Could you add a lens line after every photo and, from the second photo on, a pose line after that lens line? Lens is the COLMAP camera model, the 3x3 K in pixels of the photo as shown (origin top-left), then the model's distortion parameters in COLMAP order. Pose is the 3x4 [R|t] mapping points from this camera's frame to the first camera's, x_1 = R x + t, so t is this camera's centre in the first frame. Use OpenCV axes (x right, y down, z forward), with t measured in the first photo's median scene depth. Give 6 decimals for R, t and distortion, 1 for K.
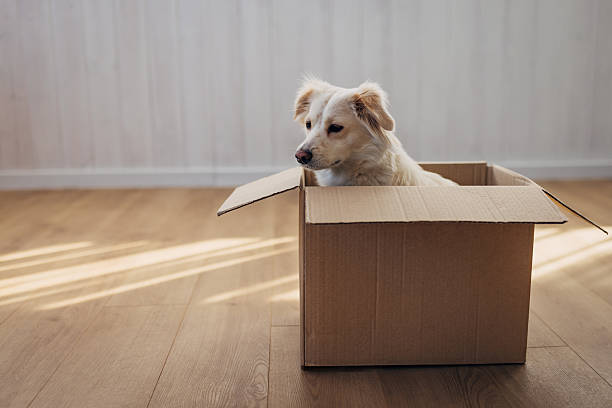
lens RADIAL K [[647.4, 0, 325.1], [0, 647.4, 202.5], [0, 0, 1]] dist [0.008787, -0.002492]
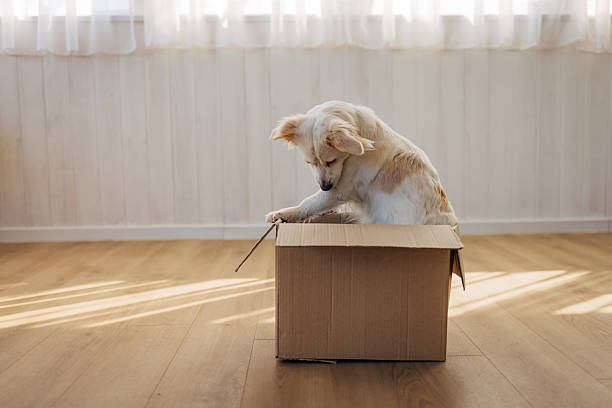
lens RADIAL K [[580.1, 0, 306.0], [0, 580.1, 204.7], [0, 0, 1]] dist [0.000098, 0.004234]
pose [[0.998965, -0.000043, -0.045492, 0.056974], [-0.004479, 0.995049, -0.099286, 0.030974], [0.045271, 0.099387, 0.994018, -0.128974]]
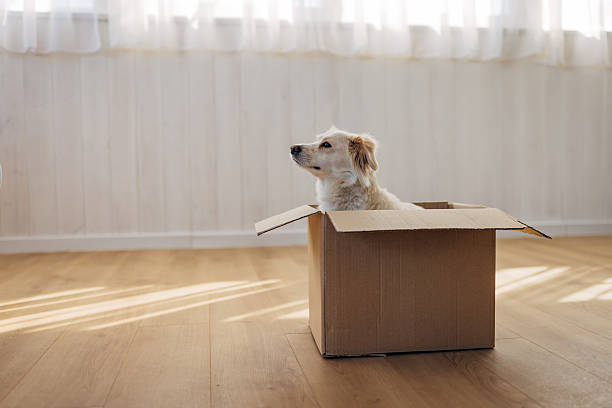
lens RADIAL K [[587.3, 0, 303.3], [0, 587.3, 204.2], [0, 0, 1]] dist [-0.004557, 0.004239]
pose [[0.995853, -0.006935, 0.090710, -0.121624], [0.019398, 0.990347, -0.137243, 0.081644], [-0.088883, 0.138434, 0.986375, -0.110286]]
